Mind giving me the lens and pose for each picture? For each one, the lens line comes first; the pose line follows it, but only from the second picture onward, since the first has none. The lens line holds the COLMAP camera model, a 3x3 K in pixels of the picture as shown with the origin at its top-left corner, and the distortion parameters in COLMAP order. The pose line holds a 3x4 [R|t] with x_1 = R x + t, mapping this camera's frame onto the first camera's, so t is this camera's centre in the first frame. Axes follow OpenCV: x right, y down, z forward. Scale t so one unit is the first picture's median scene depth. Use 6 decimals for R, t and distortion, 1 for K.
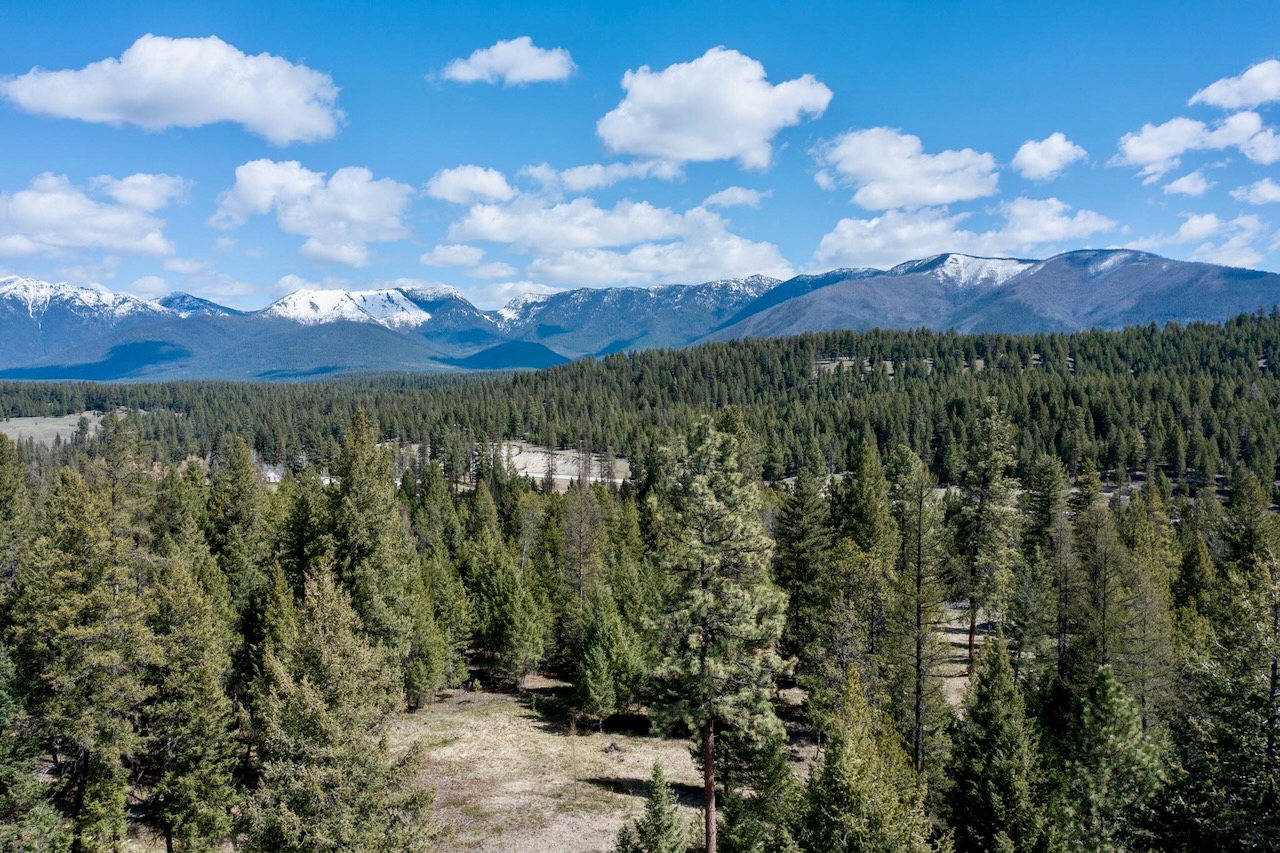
lens RADIAL K [[1009.8, 0, 640.0], [0, 1009.8, 426.5], [0, 0, 1]] dist [-0.026767, 0.011402]
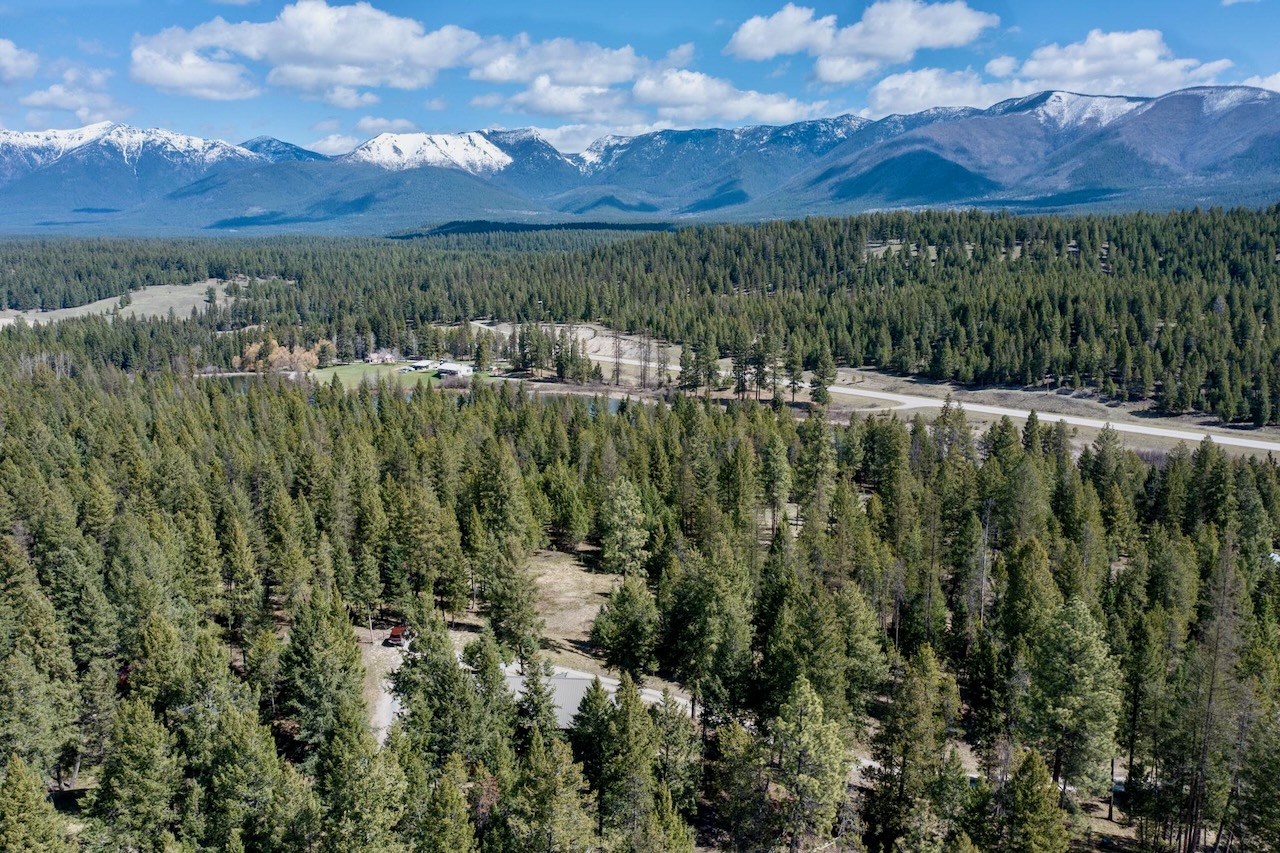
lens RADIAL K [[1009.8, 0, 640.0], [0, 1009.8, 426.5], [0, 0, 1]] dist [-0.026767, 0.011402]
pose [[0.996656, 0.016706, -0.079984, 0.020309], [-0.004300, 0.988243, 0.152831, -0.035589], [0.081597, -0.151976, 0.985010, -0.113862]]
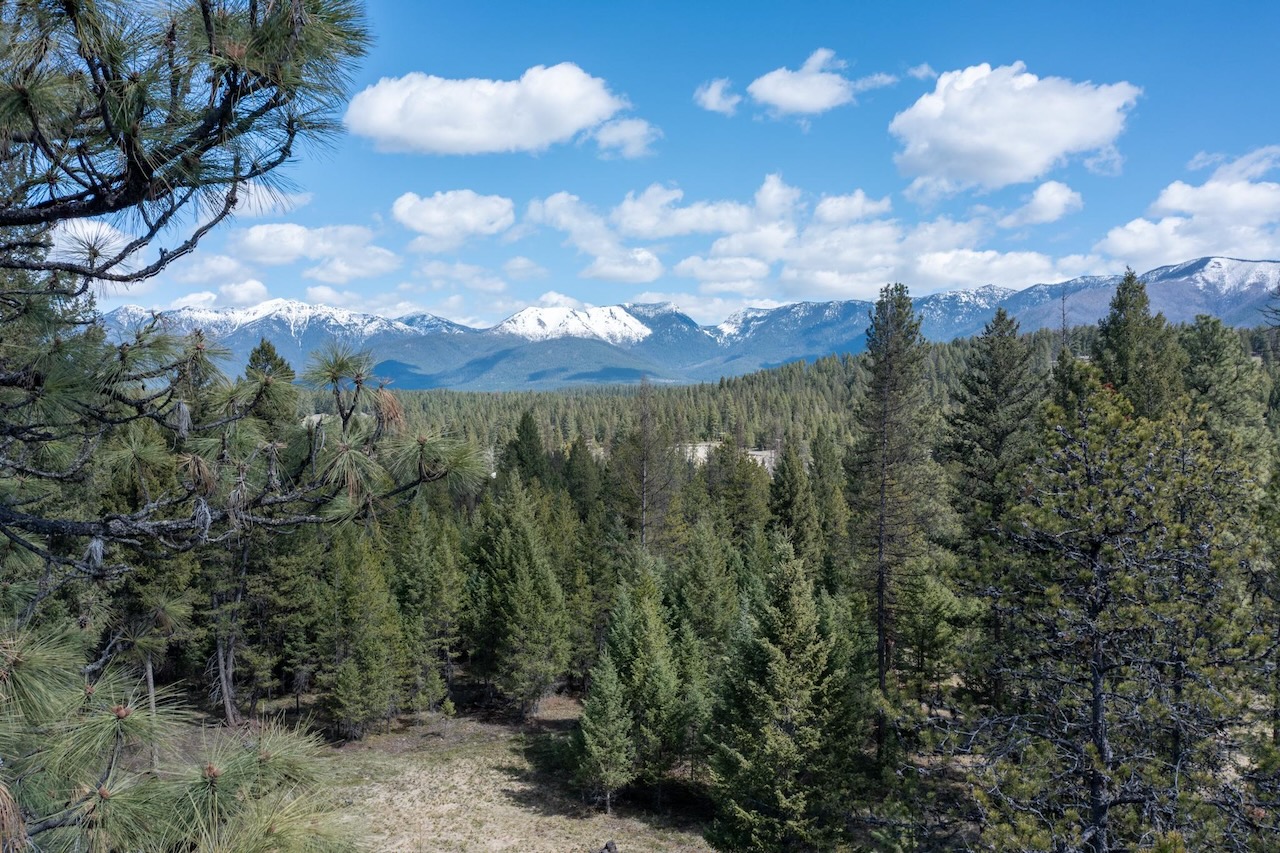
lens RADIAL K [[1013.8, 0, 640.0], [0, 1013.8, 426.5], [0, 0, 1]] dist [-0.017287, -0.001187]
pose [[0.976681, 0.009734, -0.214473, 0.010388], [-0.013097, 0.999813, -0.014263, 0.011291], [0.214294, 0.016740, 0.976626, 0.051785]]
